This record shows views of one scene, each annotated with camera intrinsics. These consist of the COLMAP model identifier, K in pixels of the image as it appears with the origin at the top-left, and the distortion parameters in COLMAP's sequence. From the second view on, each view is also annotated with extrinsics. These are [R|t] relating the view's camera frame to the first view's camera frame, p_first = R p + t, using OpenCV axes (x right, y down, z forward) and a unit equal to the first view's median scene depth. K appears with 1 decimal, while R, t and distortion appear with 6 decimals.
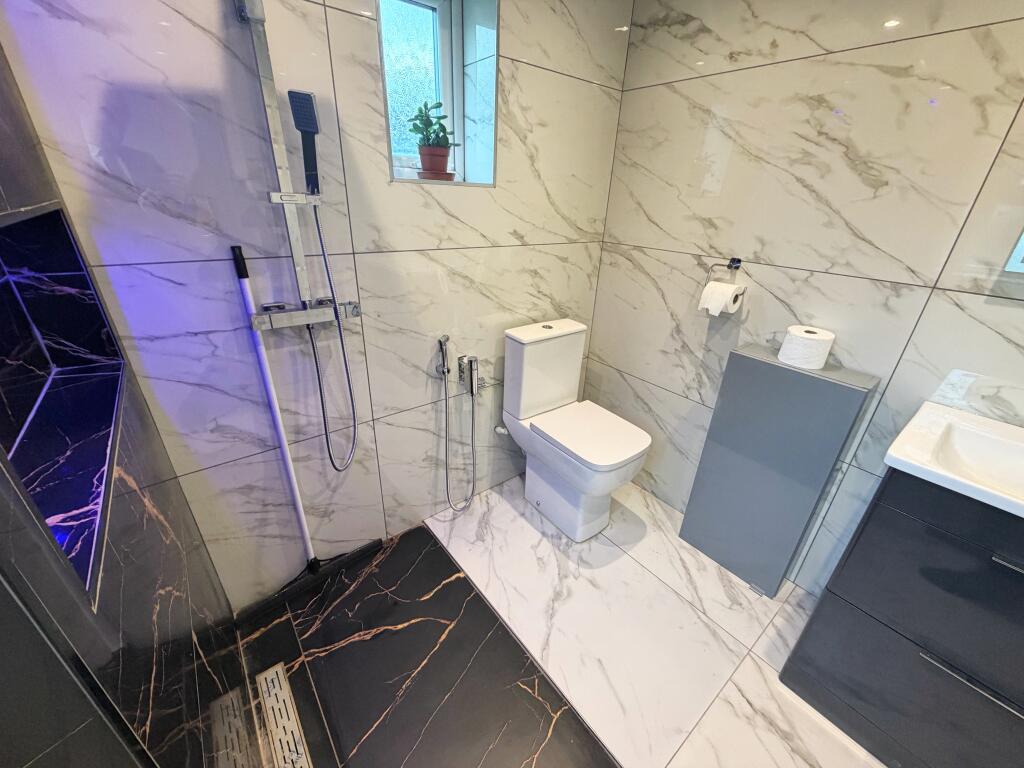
lens RADIAL K [[408.1, 0, 512.9], [0, 408.1, 386.1], [0, 0, 1]] dist [0.002247, -0.000560]
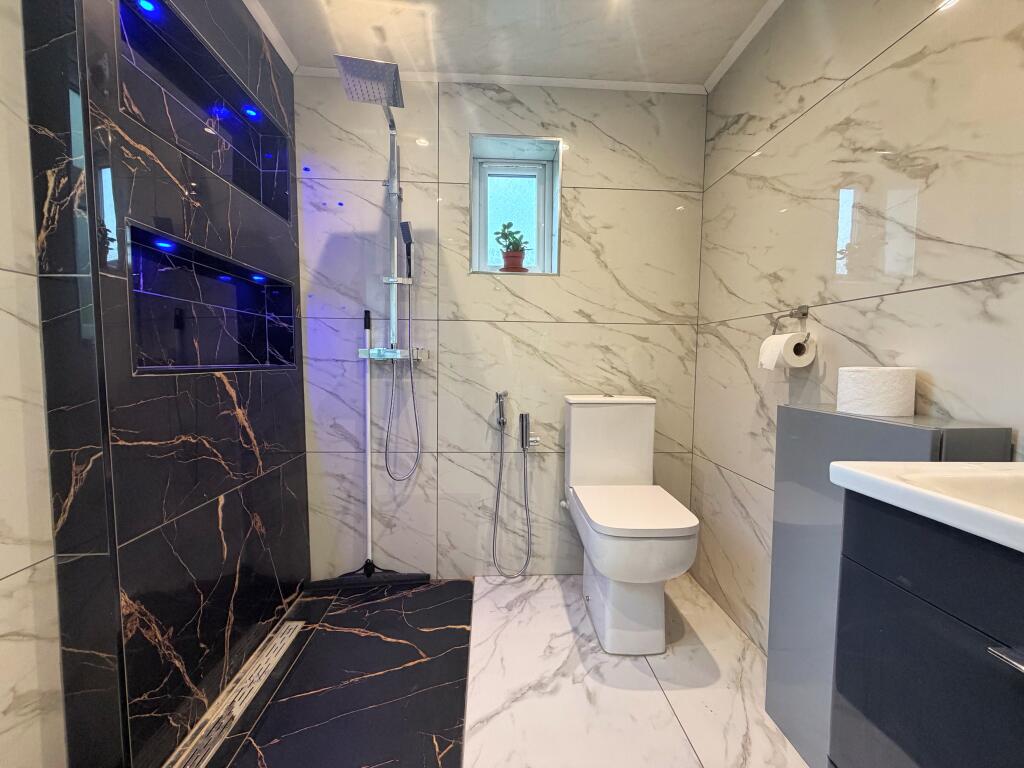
lens RADIAL K [[408.1, 0, 508.2], [0, 408.1, 384.7], [0, 0, 1]] dist [0.002247, -0.000560]
pose [[0.812967, 0.008553, -0.582247, 0.564425], [-0.230360, 0.923049, -0.308083, 0.234831], [0.534807, 0.384588, 0.752378, 0.124690]]
